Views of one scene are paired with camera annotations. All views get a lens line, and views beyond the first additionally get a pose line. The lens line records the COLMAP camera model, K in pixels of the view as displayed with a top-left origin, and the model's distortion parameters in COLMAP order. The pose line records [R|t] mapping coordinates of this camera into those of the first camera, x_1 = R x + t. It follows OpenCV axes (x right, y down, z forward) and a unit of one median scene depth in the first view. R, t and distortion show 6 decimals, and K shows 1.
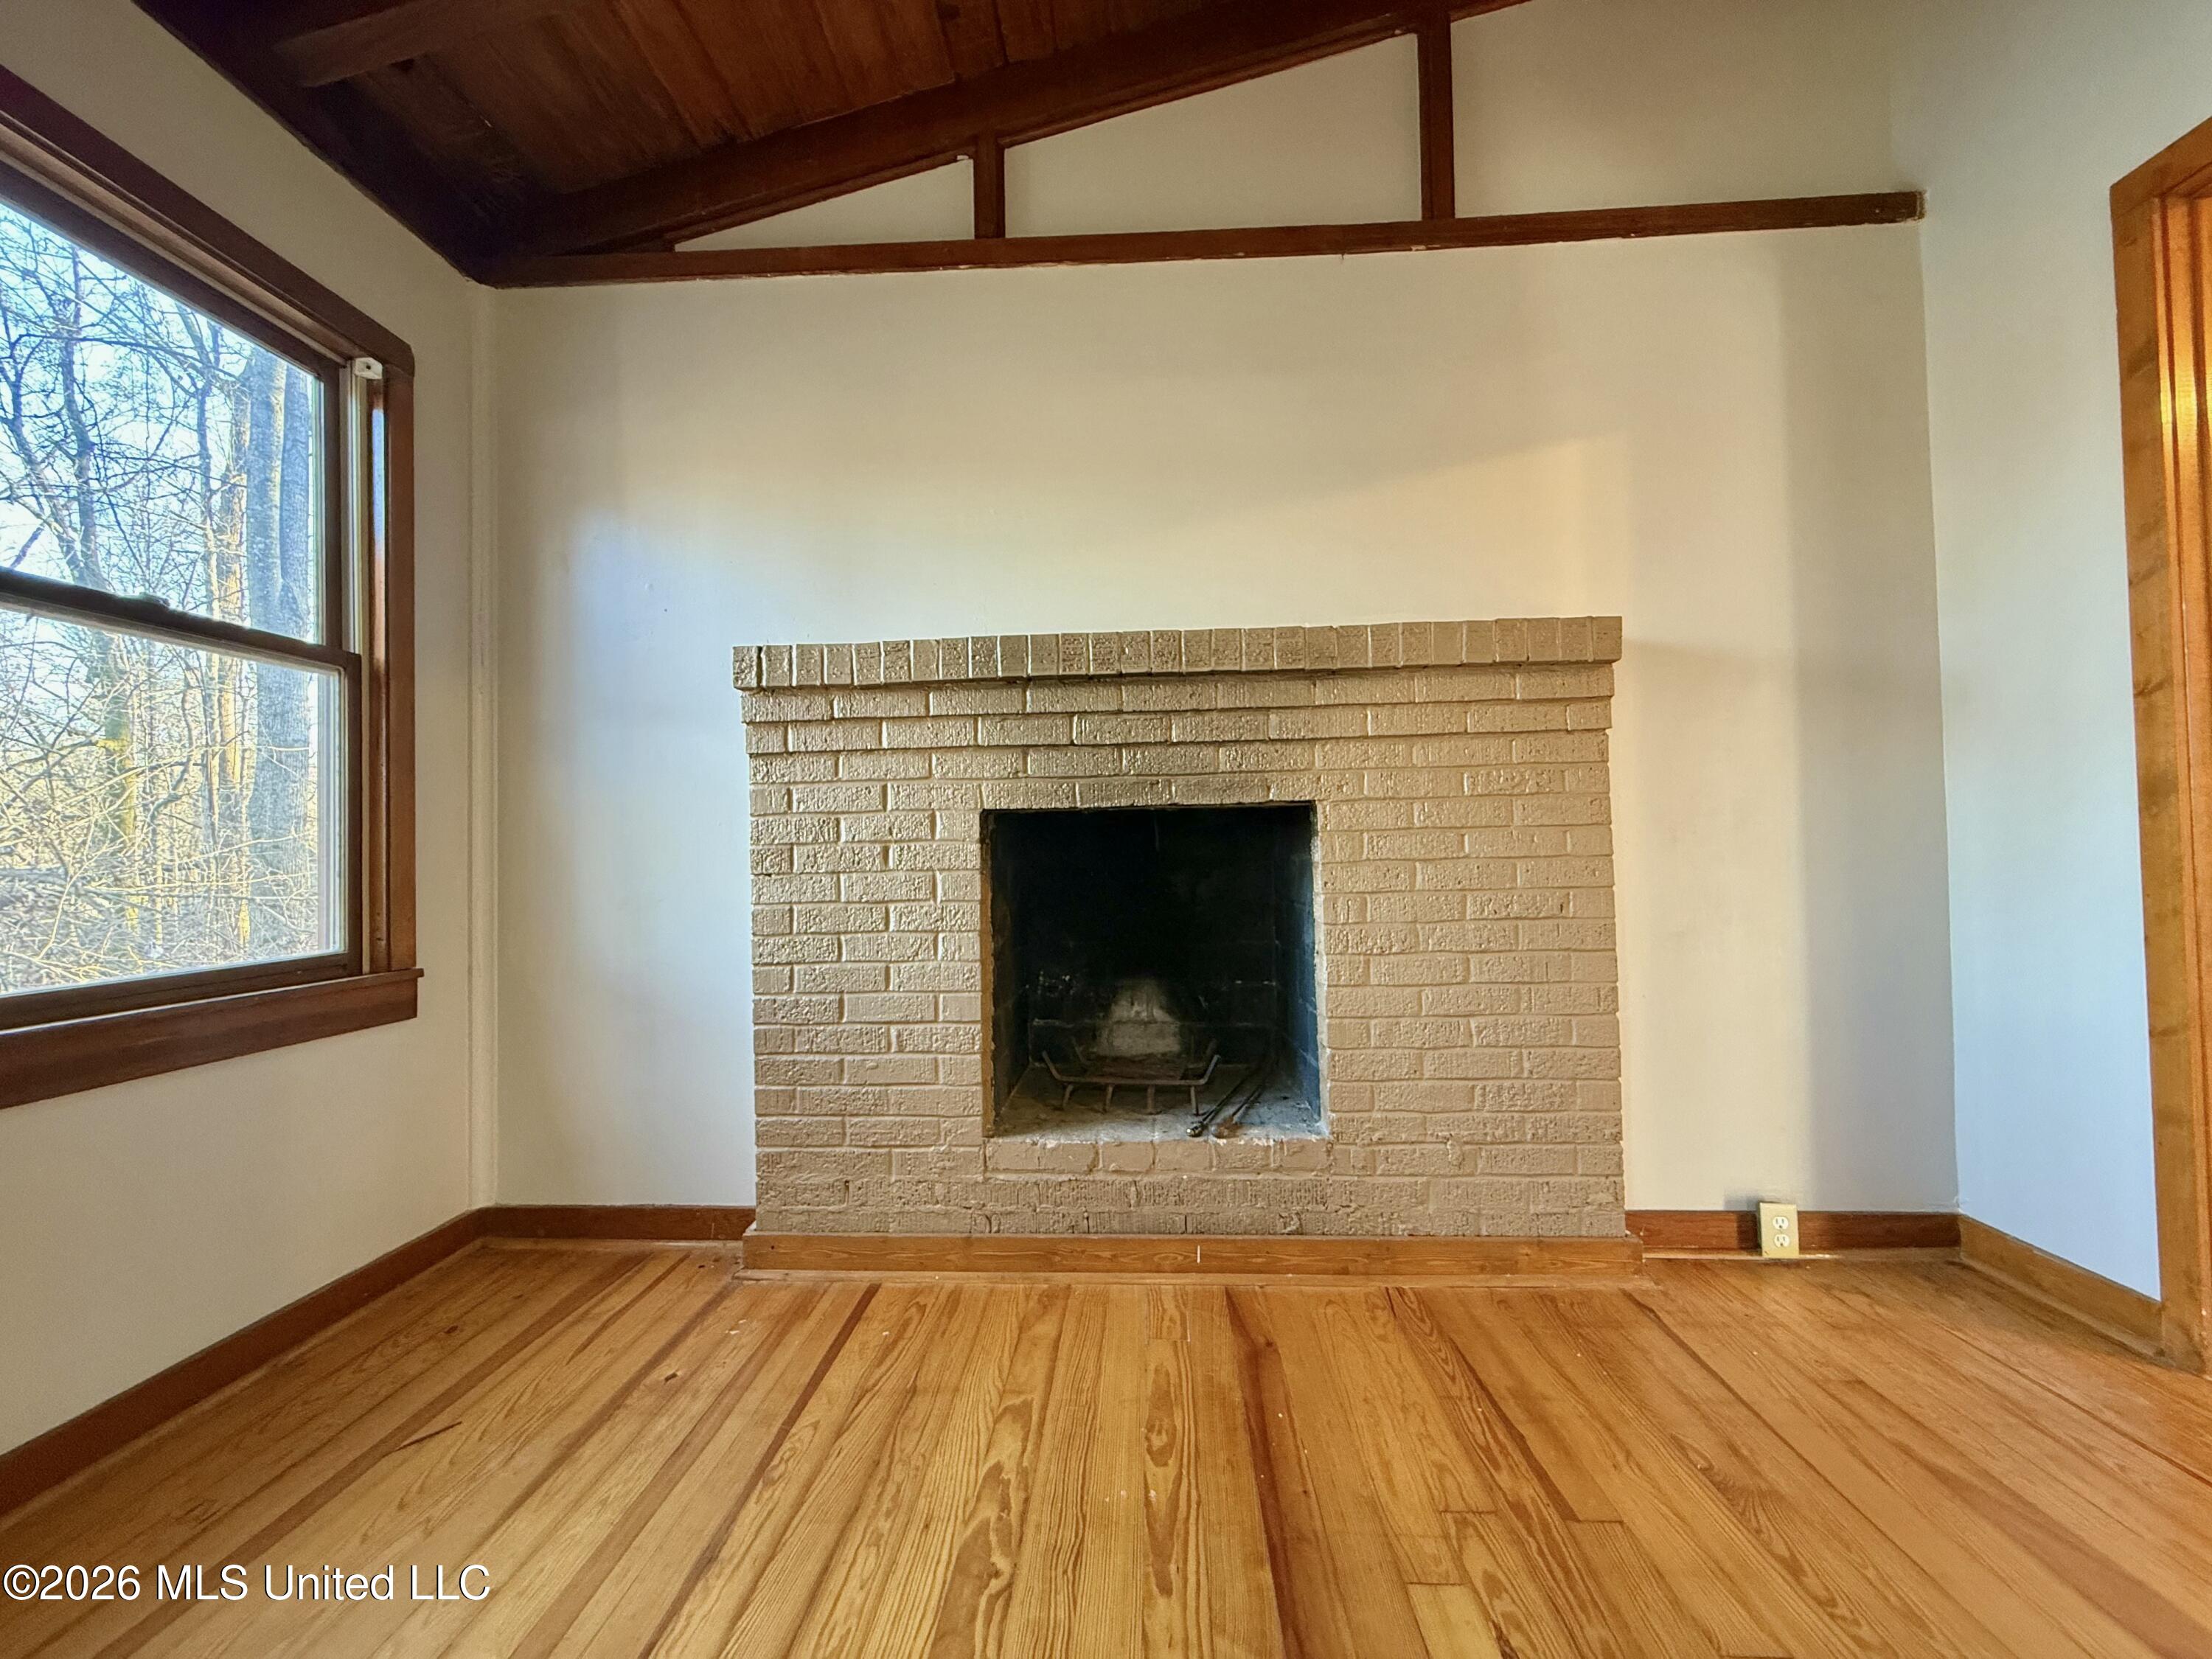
lens RADIAL K [[874.2, 0, 1106.6], [0, 874.2, 833.2], [0, 0, 1]] dist [0.000059, 0.000249]
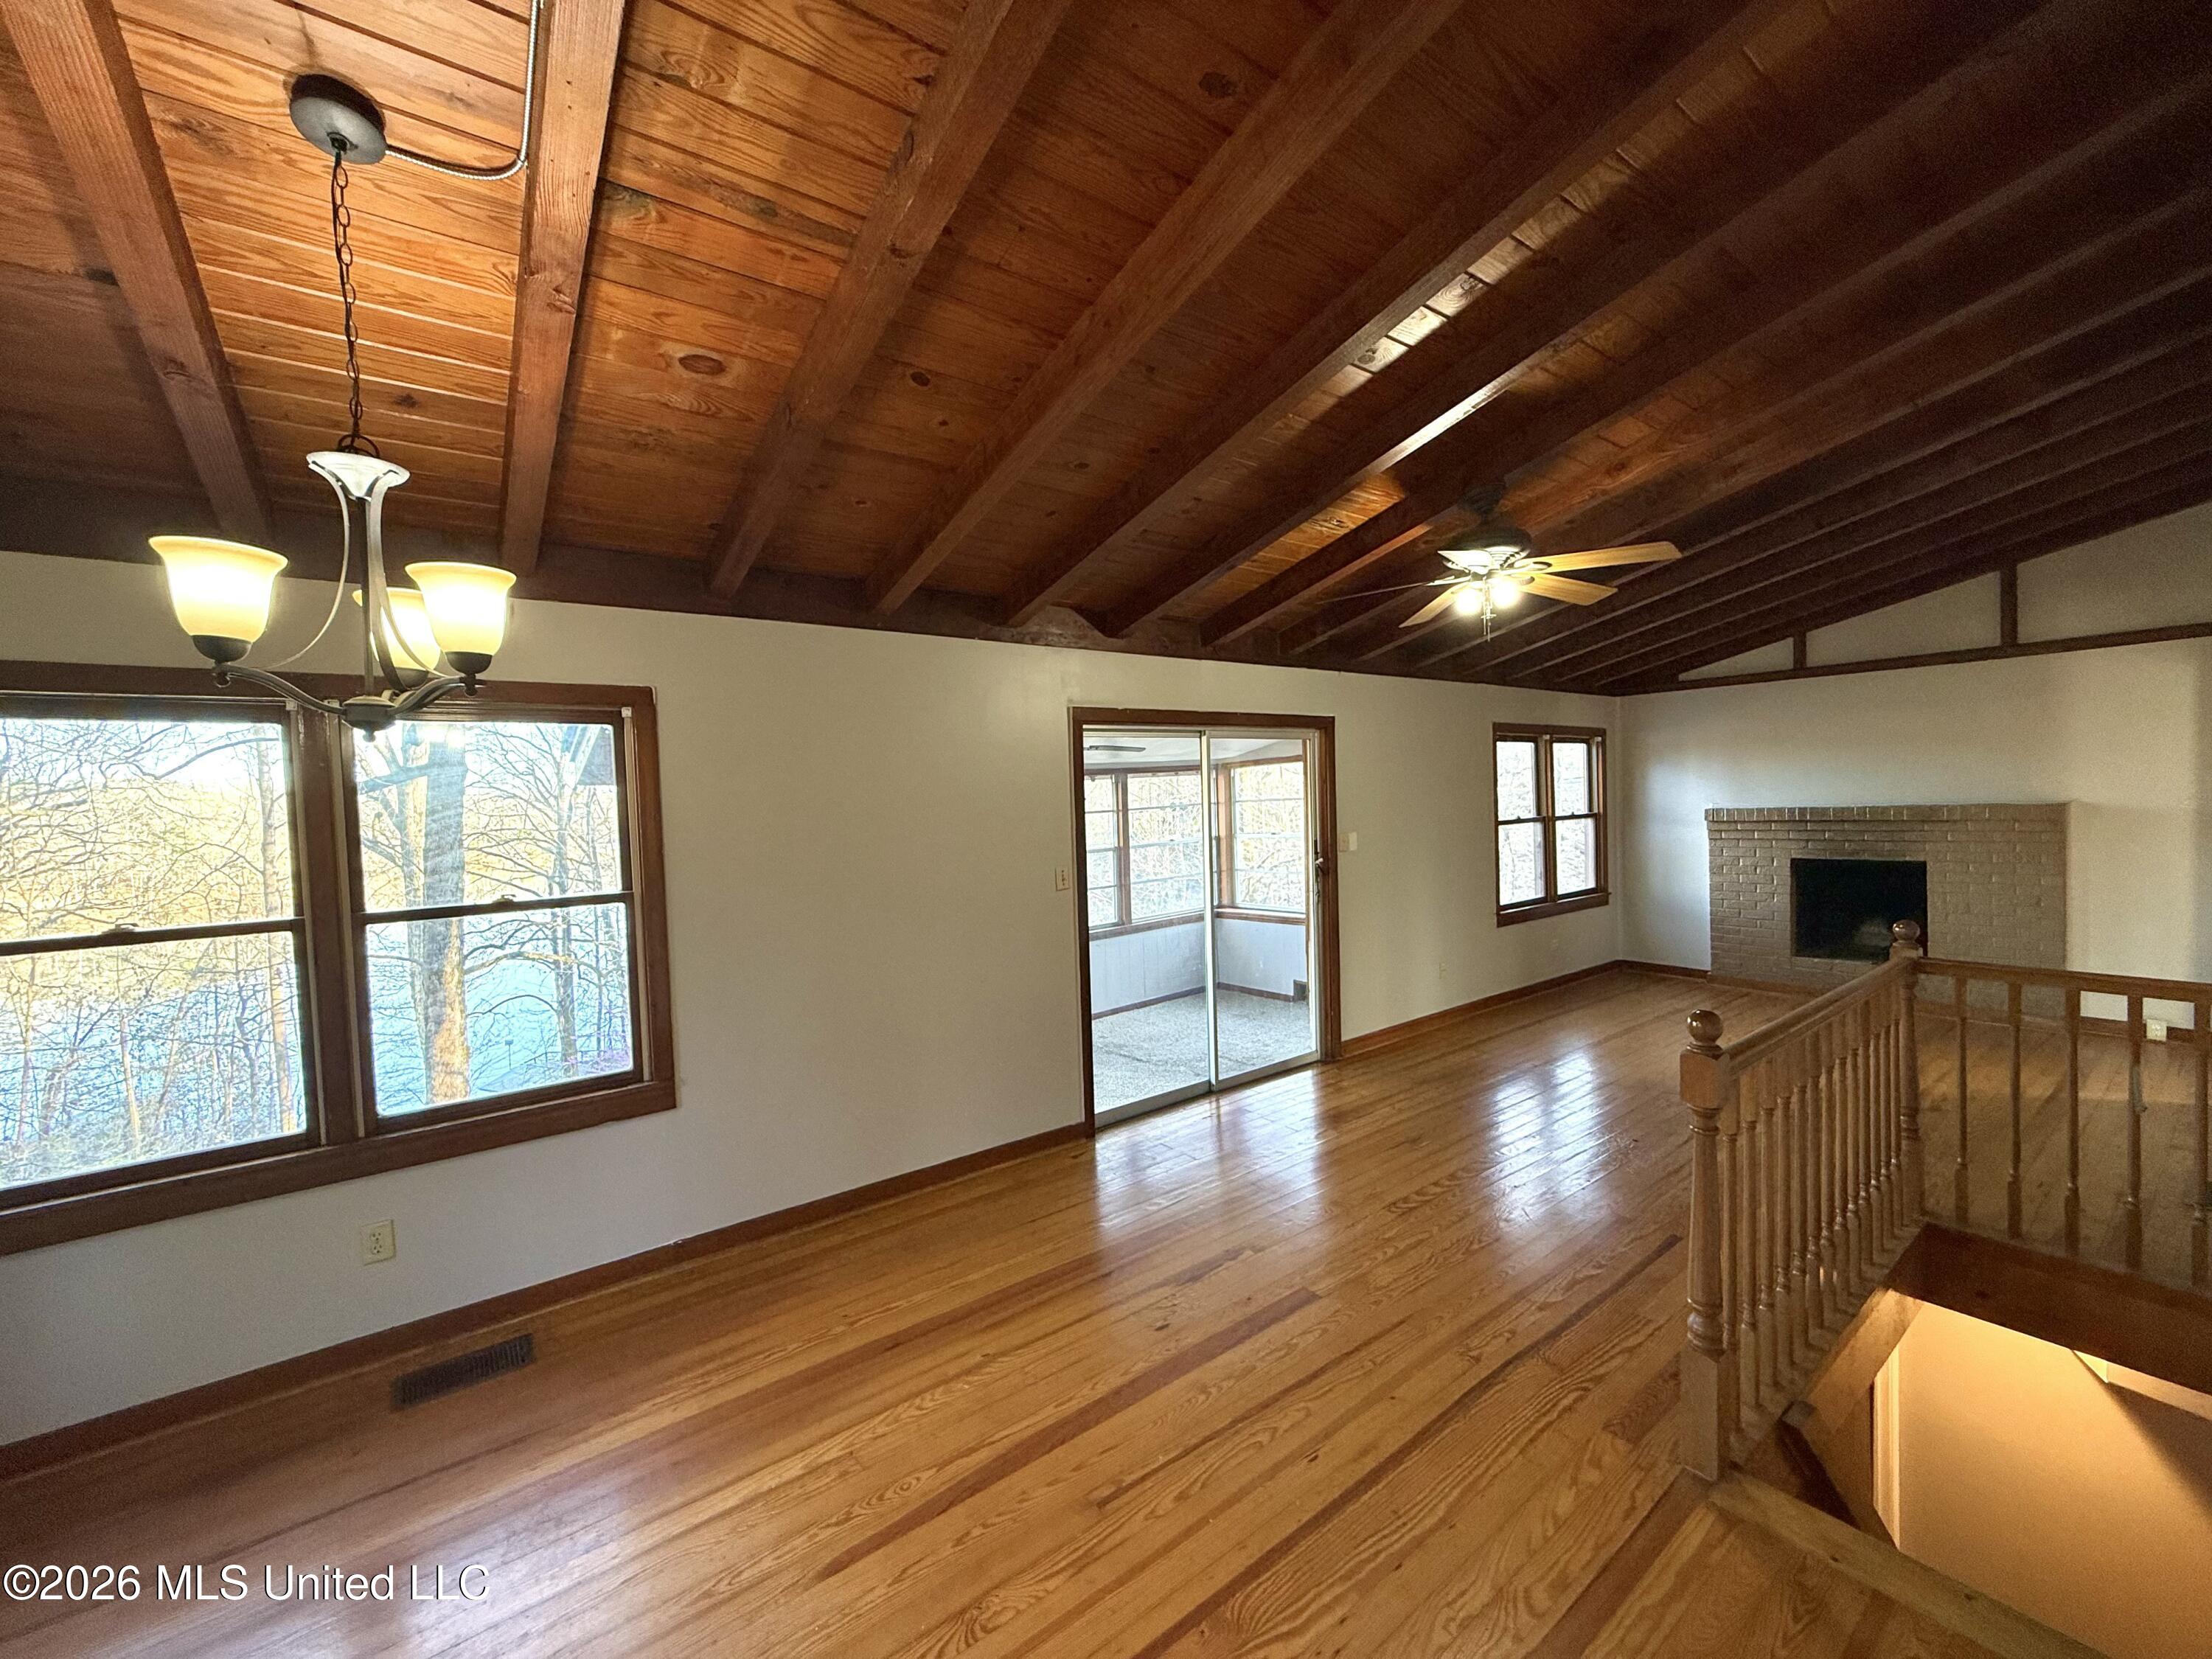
lens RADIAL K [[874.2, 0, 1114.1], [0, 874.2, 829.7], [0, 0, 1]] dist [0.000059, 0.000249]
pose [[0.634613, 0.025391, -0.772413, 0.781805], [0.037980, 0.997228, 0.063985, -0.442803], [0.771896, -0.069941, 0.631890, -3.044759]]
